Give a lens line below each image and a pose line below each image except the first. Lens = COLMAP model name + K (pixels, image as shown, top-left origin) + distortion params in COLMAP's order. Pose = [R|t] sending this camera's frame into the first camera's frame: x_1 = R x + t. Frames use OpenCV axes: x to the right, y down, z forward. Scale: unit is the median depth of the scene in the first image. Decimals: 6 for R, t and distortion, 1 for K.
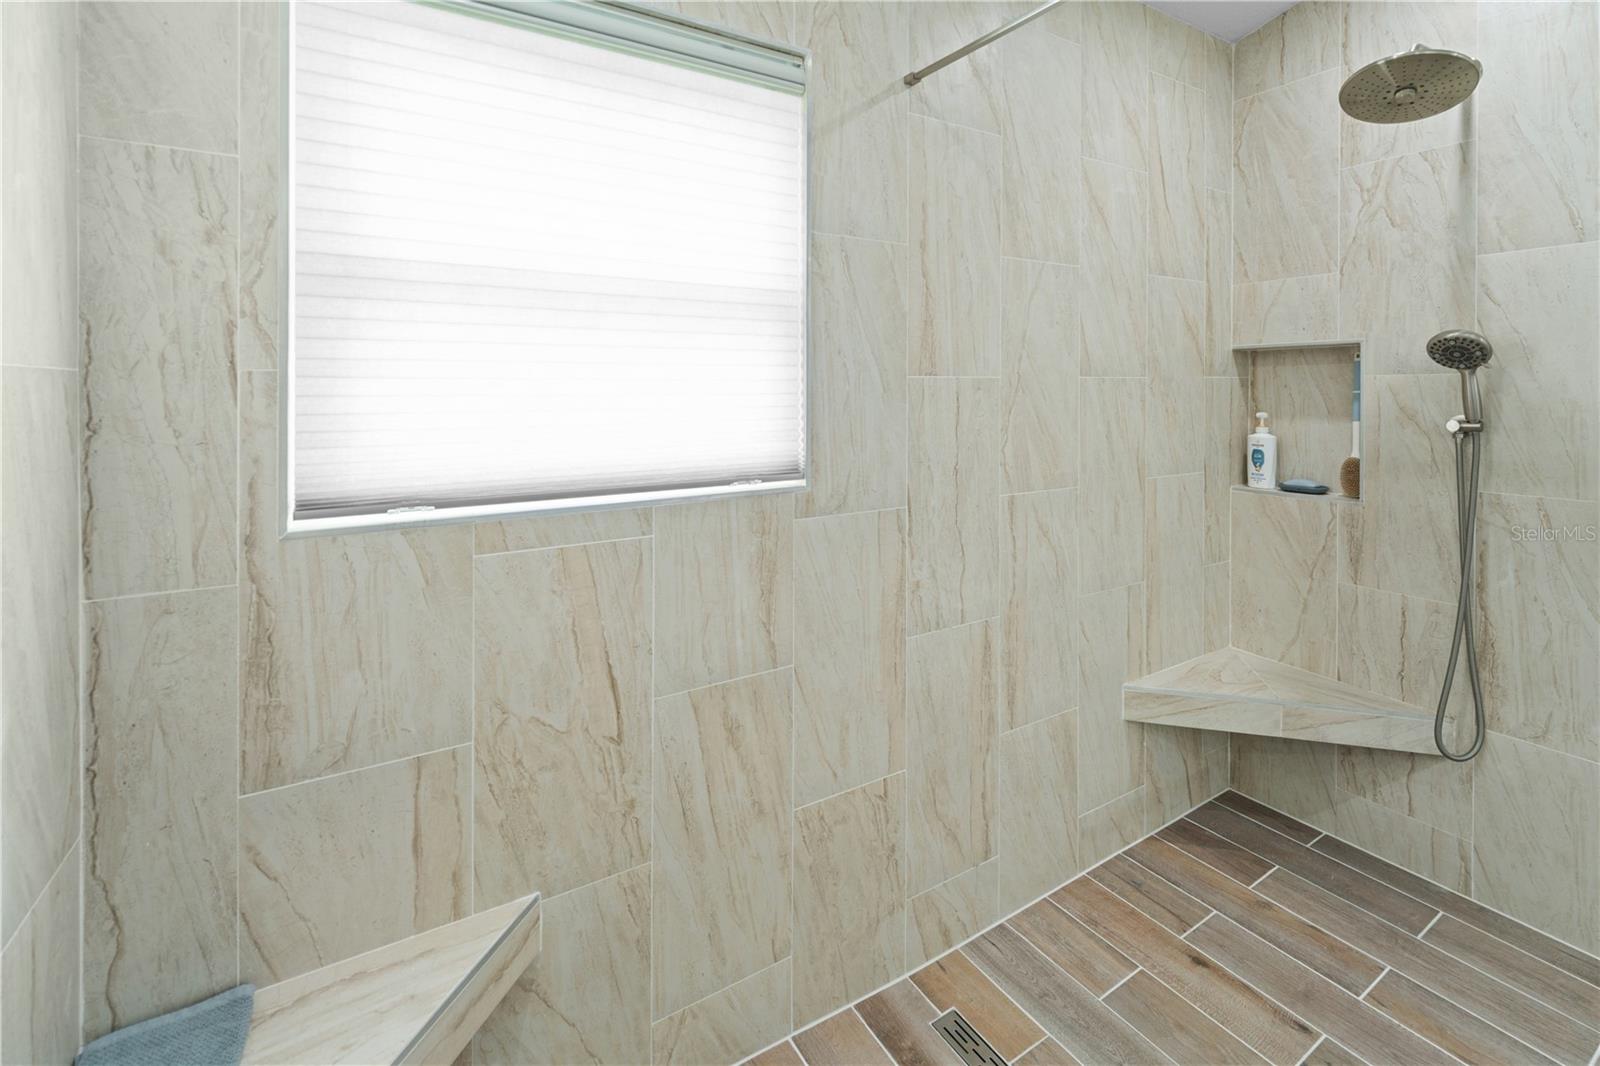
lens RADIAL K [[681.6, 0, 806.4], [0, 681.6, 468.5], [0, 0, 1]] dist [0.001547, -0.003233]
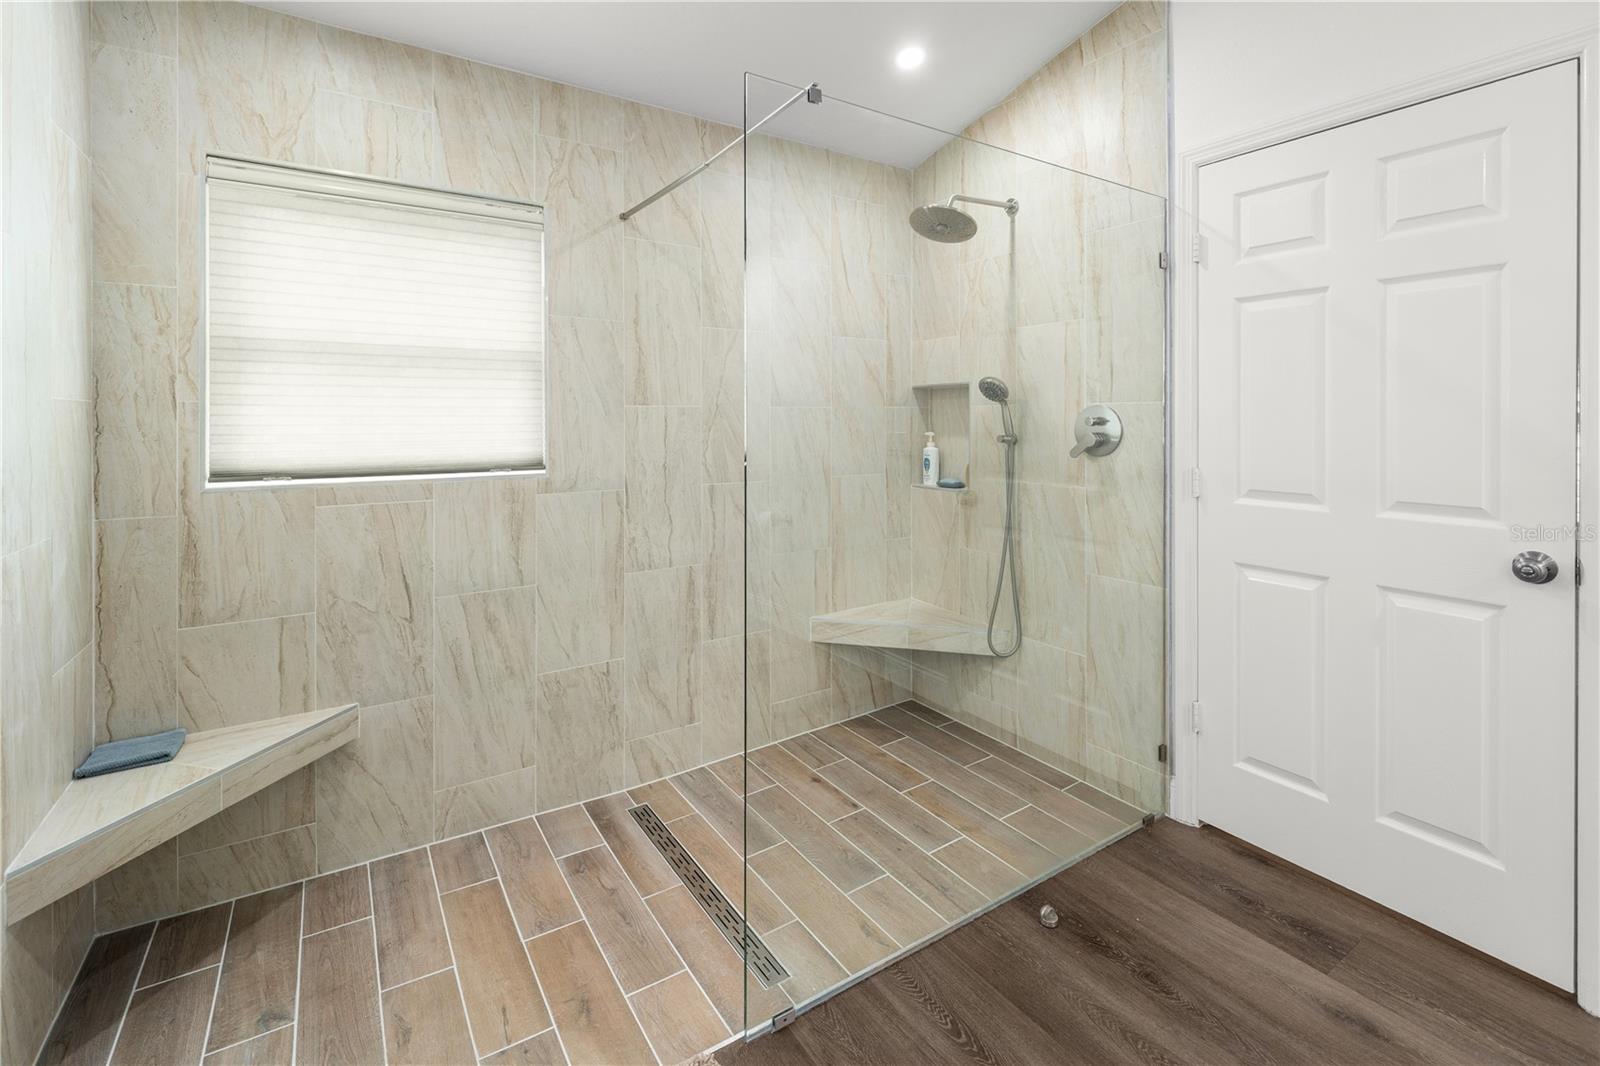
lens RADIAL K [[669.4, 0, 798.7], [0, 669.4, 496.0], [0, 0, 1]] dist [-0.001109, -0.004132]
pose [[0.999259, -0.002957, 0.038365, 0.514015], [0.003017, 0.999994, -0.001497, 0.078918], [-0.038361, 0.001612, 0.999263, -0.573728]]
